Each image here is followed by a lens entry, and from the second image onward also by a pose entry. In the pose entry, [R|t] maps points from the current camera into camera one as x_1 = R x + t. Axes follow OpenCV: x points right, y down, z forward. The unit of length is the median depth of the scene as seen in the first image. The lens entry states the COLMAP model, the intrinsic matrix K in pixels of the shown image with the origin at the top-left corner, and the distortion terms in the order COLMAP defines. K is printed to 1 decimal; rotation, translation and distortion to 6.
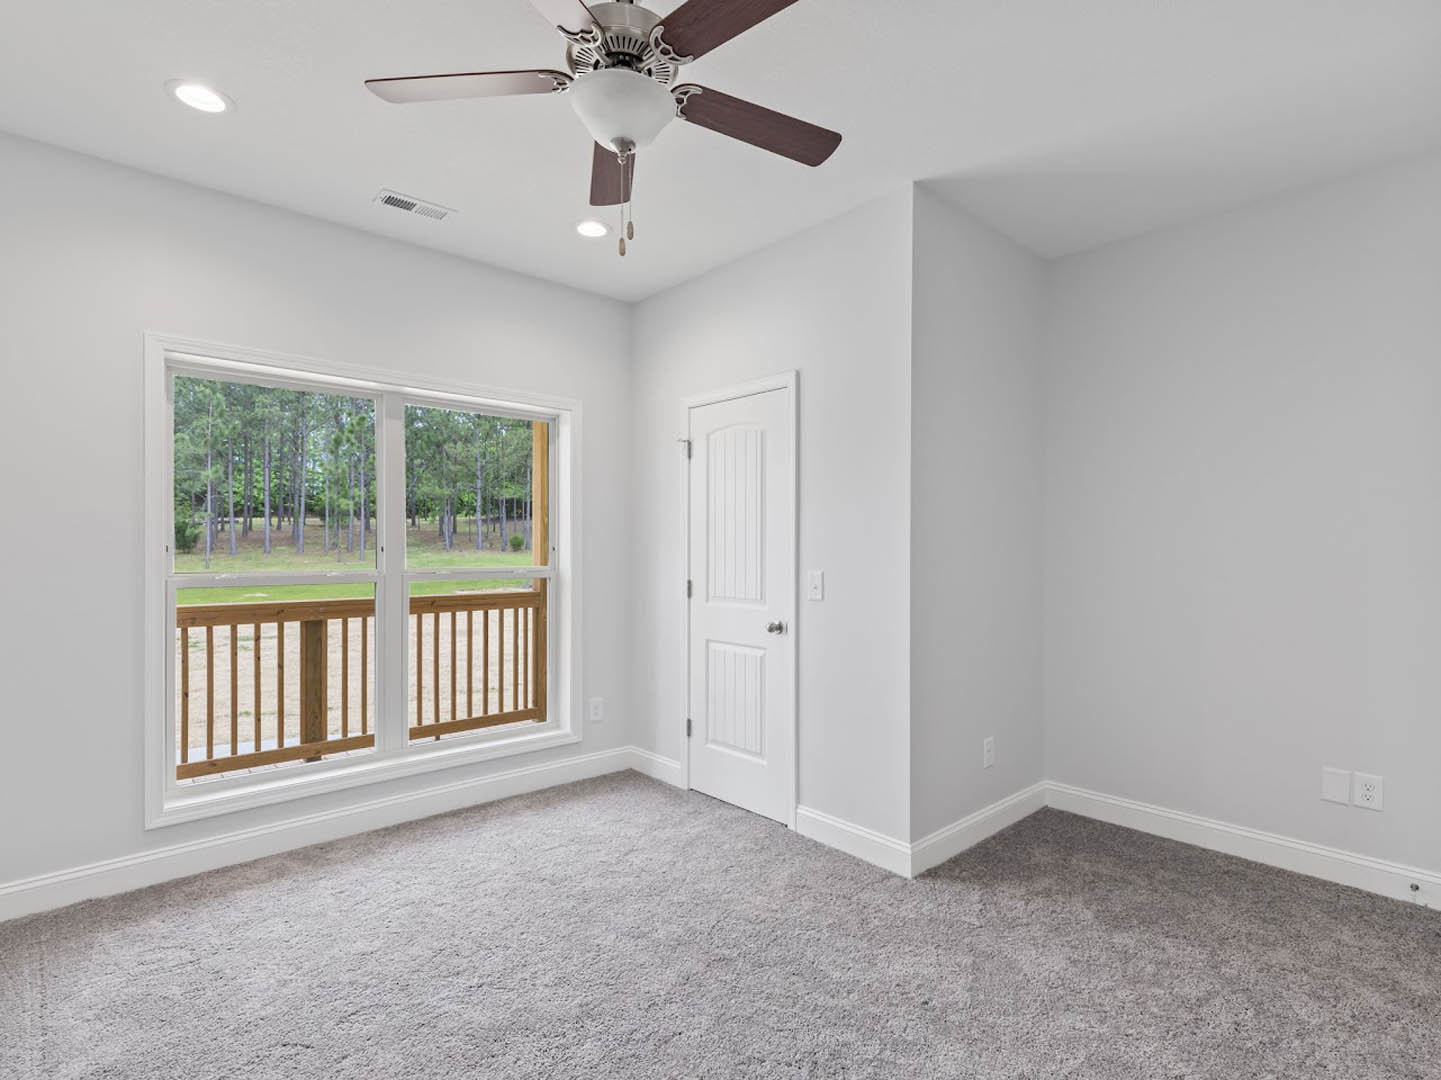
lens RADIAL K [[744.1, 0, 725.4], [0, 744.1, 542.2], [0, 0, 1]] dist [0.007540, 0.000065]
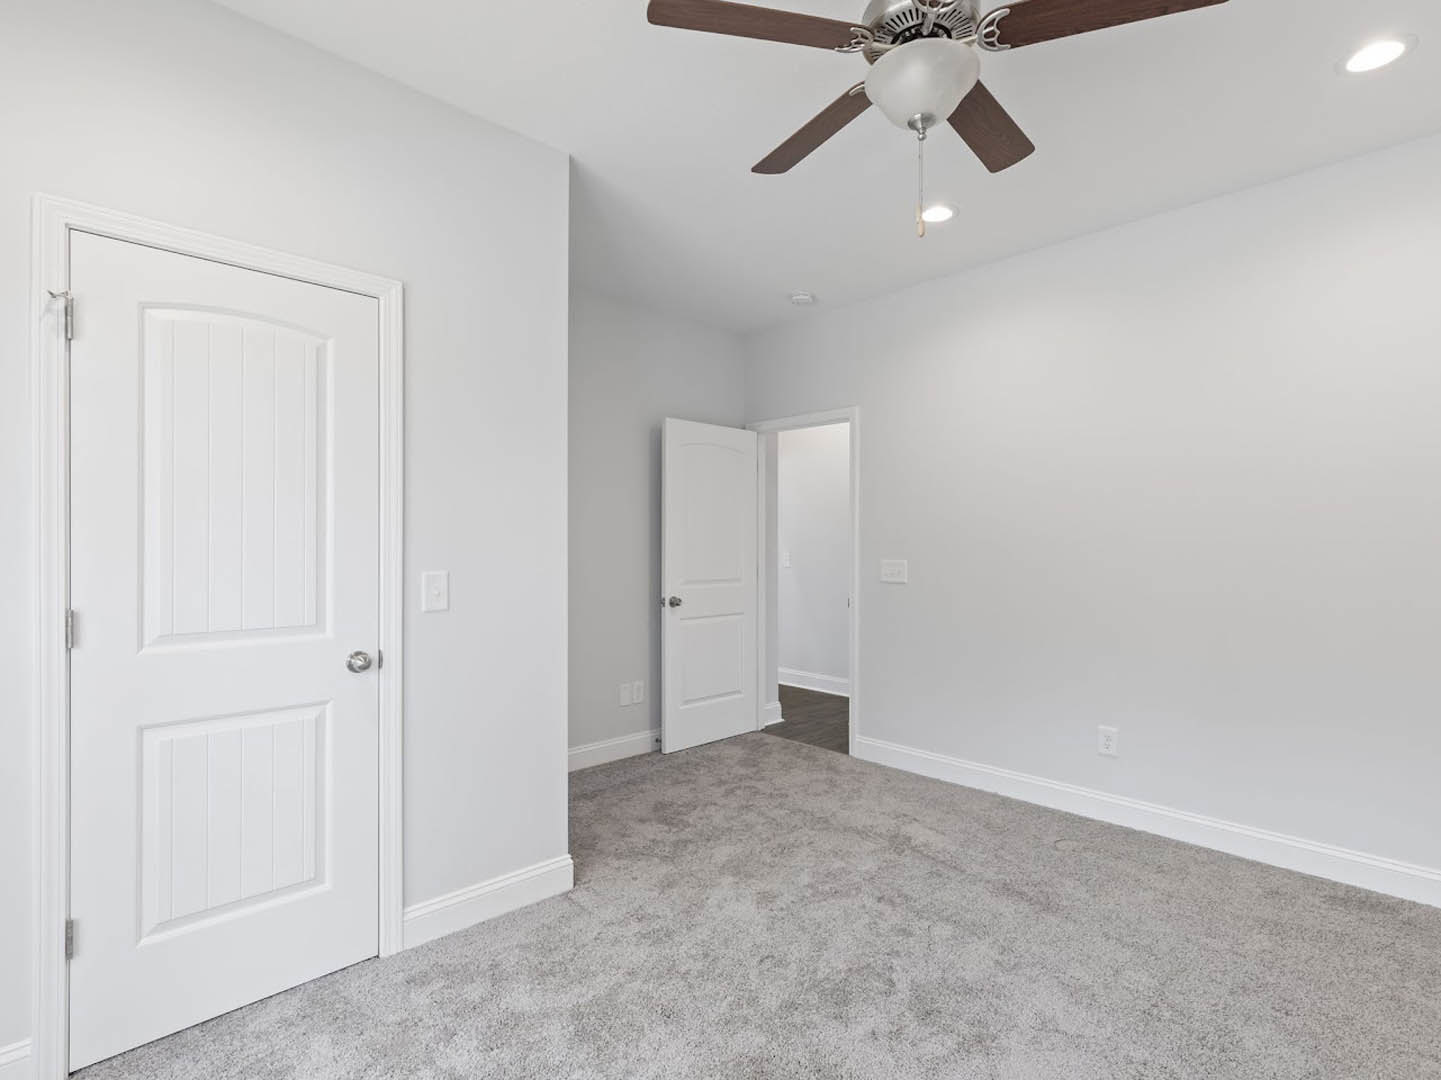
lens RADIAL K [[744.1, 0, 725.4], [0, 744.1, 542.2], [0, 0, 1]] dist [0.007540, 0.000065]
pose [[-0.052787, 0.001268, 0.998605, -0.604368], [-0.008711, 0.999961, -0.001730, 0.008284], [-0.998568, -0.008790, -0.052774, 0.728766]]
